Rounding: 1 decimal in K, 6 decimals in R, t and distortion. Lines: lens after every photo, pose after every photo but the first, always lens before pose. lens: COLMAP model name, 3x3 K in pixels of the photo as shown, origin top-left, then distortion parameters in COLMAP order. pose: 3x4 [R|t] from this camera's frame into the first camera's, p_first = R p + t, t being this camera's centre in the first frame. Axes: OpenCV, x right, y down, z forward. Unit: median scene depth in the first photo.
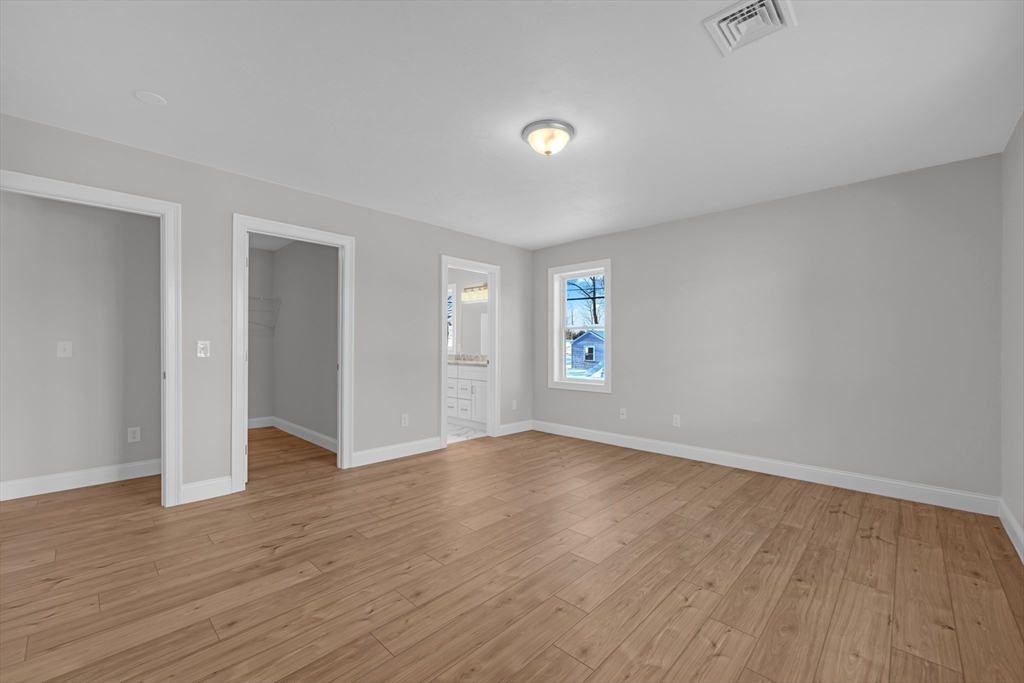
lens RADIAL K [[426.1, 0, 517.0], [0, 426.1, 342.5], [0, 0, 1]] dist [0.000427, 0.000079]
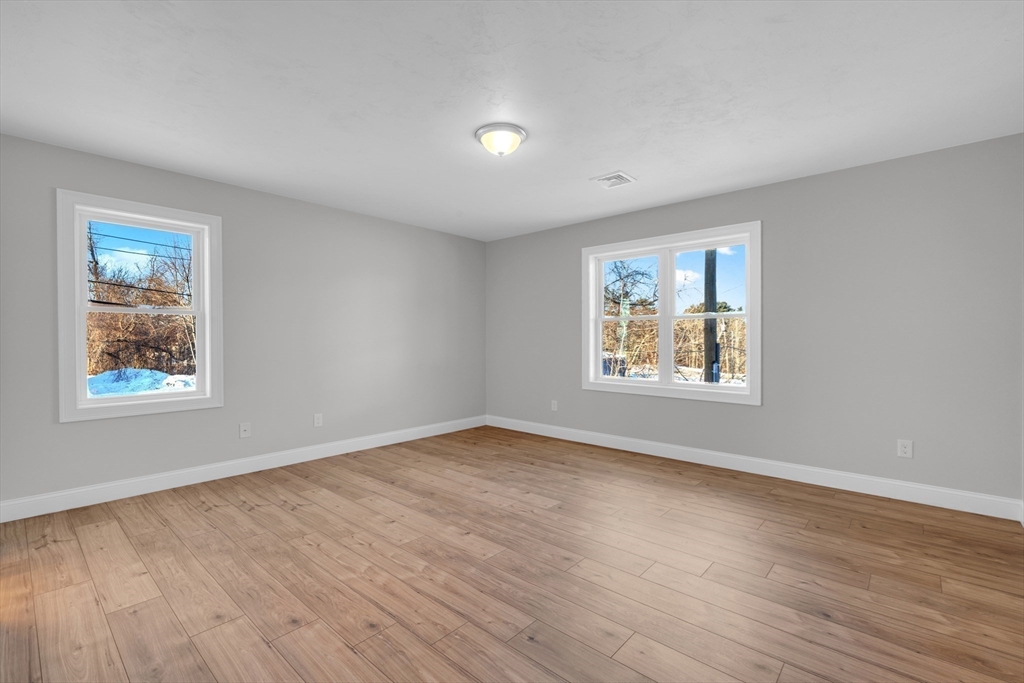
lens RADIAL K [[426.1, 0, 517.0], [0, 426.1, 342.5], [0, 0, 1]] dist [0.000427, 0.000079]
pose [[-0.019572, -0.010938, 0.999749, -0.756142], [-0.006427, 0.999921, 0.010814, -0.005223], [-0.999788, -0.006214, -0.019641, 0.754017]]
